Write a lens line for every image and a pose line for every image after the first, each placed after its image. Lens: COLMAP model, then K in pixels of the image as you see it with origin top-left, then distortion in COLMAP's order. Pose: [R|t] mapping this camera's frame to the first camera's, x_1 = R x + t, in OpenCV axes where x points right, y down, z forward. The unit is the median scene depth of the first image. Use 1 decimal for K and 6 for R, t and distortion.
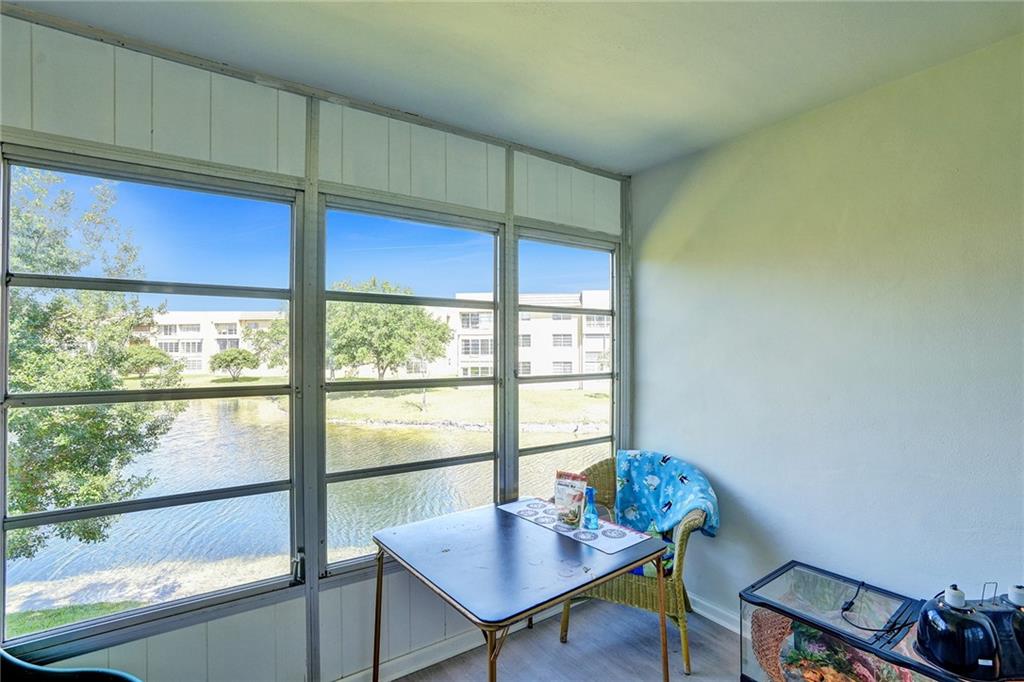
lens RADIAL K [[491.0, 0, 518.3], [0, 491.0, 338.4], [0, 0, 1]] dist [-0.066996, 0.024971]
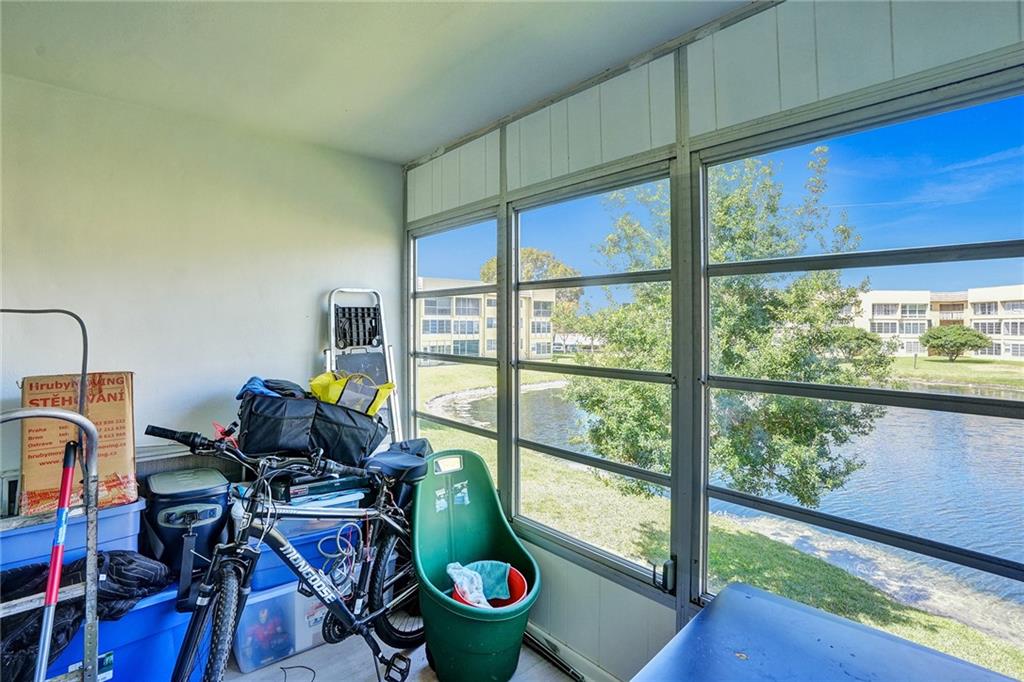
lens RADIAL K [[491.0, 0, 498.5], [0, 491.0, 321.1], [0, 0, 1]] dist [-0.066996, 0.024971]
pose [[0.113296, -0.005867, -0.993544, 0.292921], [0.011077, 0.999928, -0.004641, -0.001694], [0.993500, -0.010480, 0.113353, 0.412324]]
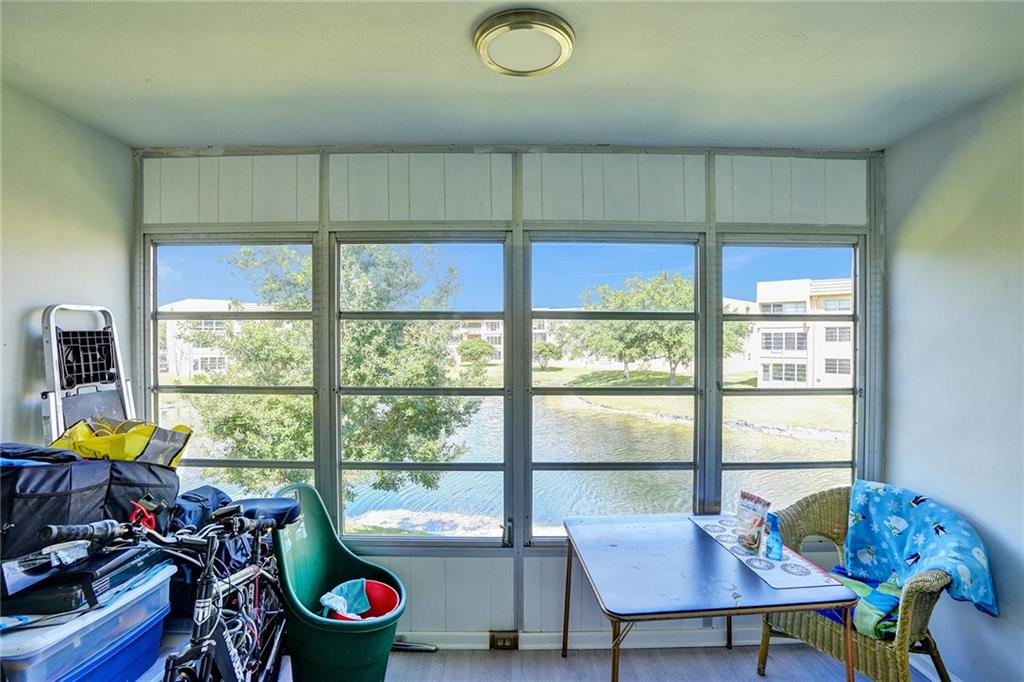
lens RADIAL K [[491.0, 0, 509.4], [0, 491.0, 341.0], [0, 0, 1]] dist [-0.066996, 0.024971]
pose [[0.821644, 0.004064, -0.569987, 0.190699], [0.007091, 0.999824, 0.017351, -0.033892], [0.569958, -0.018298, 0.821470, -0.025006]]
